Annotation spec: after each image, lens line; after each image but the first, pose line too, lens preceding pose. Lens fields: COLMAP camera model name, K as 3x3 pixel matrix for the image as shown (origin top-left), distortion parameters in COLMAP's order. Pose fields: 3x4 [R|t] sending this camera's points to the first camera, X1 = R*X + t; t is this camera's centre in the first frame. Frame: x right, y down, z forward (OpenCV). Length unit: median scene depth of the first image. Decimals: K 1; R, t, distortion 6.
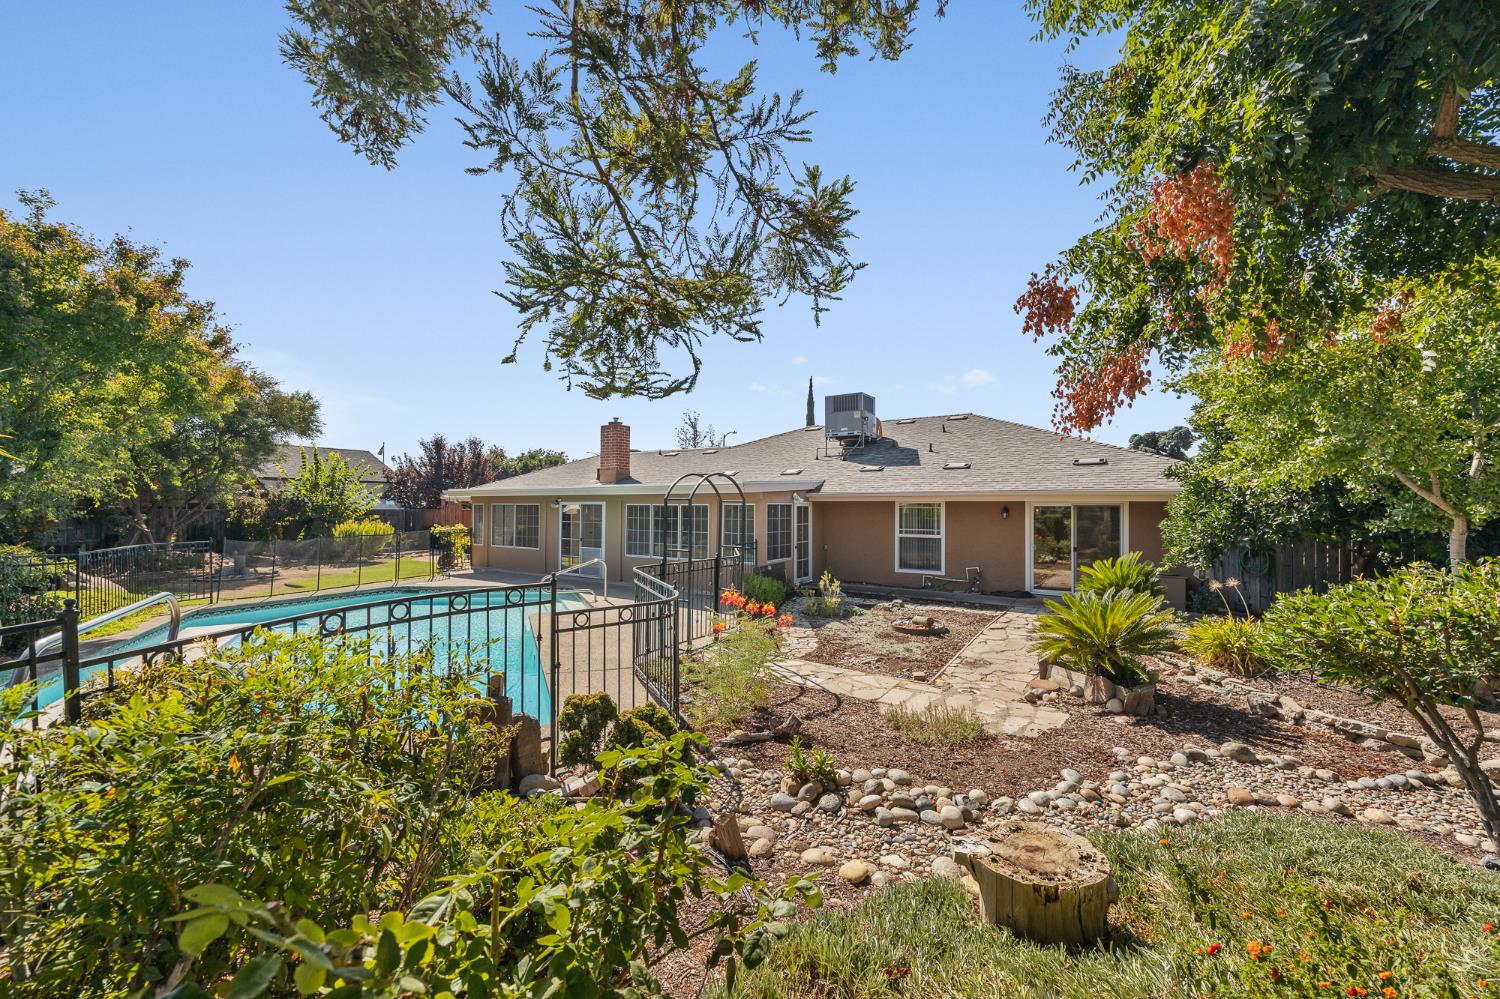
lens RADIAL K [[572.6, 0, 752.8], [0, 572.6, 507.7], [0, 0, 1]] dist [-0.002684, -0.000241]
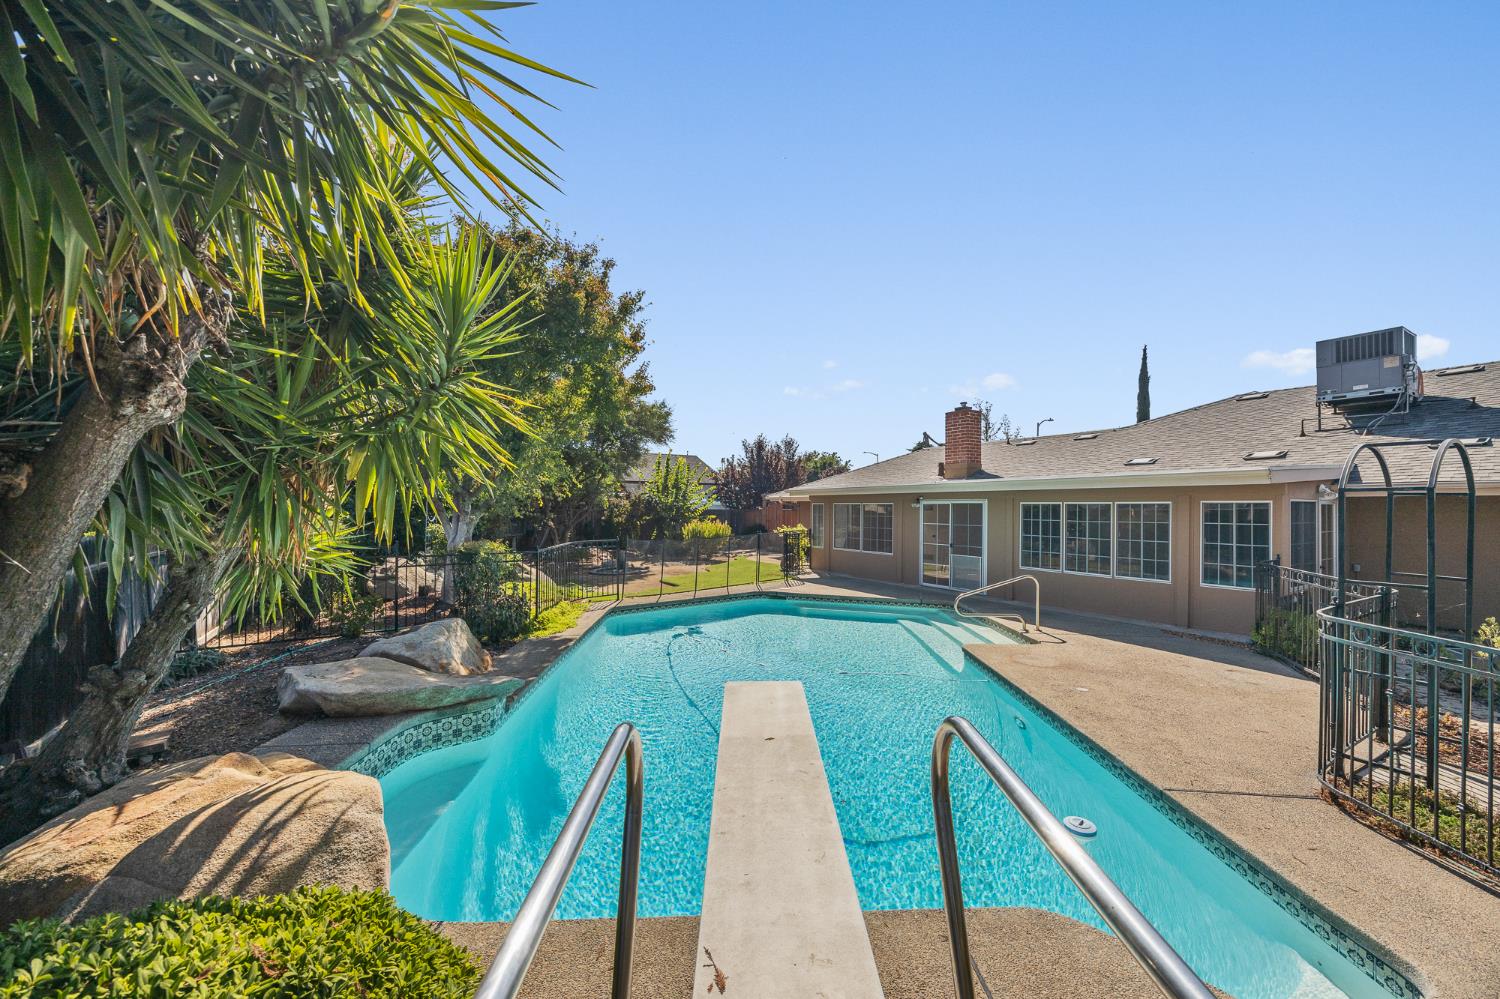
lens RADIAL K [[572.6, 0, 752.8], [0, 572.6, 507.7], [0, 0, 1]] dist [-0.002684, -0.000241]
pose [[0.903539, -0.000887, -0.428504, -0.167813], [0.000218, 0.999999, -0.001611, 0.001604], [0.428505, 0.001362, 0.903538, 0.099238]]
